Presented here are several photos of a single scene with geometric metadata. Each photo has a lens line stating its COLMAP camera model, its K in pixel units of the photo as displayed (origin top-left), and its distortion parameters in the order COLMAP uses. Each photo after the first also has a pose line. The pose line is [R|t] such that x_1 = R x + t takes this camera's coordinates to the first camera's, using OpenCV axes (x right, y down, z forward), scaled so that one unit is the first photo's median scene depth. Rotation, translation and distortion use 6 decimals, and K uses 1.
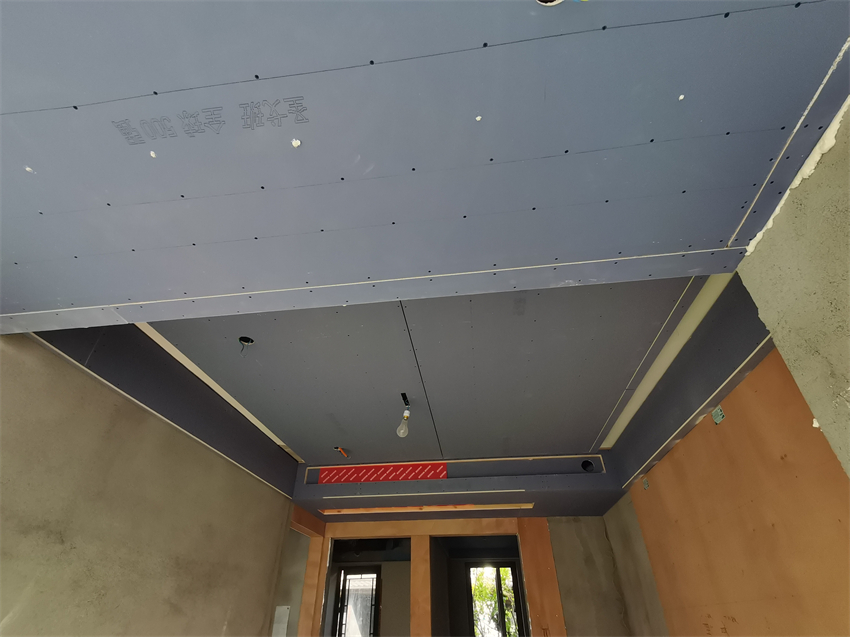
lens RADIAL K [[419.8, 0, 421.5], [0, 419.8, 321.6], [0, 0, 1]] dist [0.047194, -0.028371]
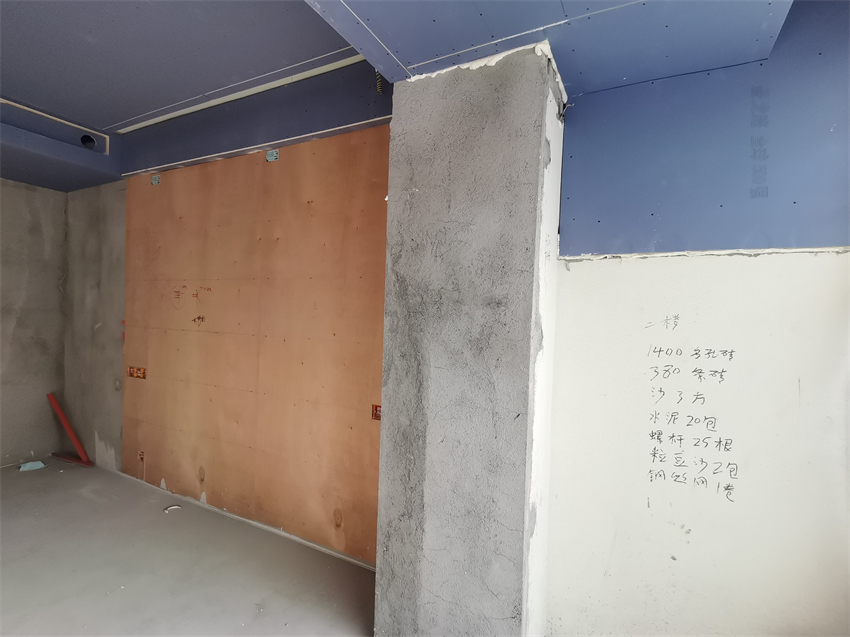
lens RADIAL K [[419.8, 0, 421.5], [0, 419.8, 321.6], [0, 0, 1]] dist [0.047194, -0.028371]
pose [[0.352503, -0.001969, 0.935809, -0.340821], [-0.572854, 0.790288, 0.217447, 0.089215], [-0.739987, -0.612732, 0.277451, 0.043334]]
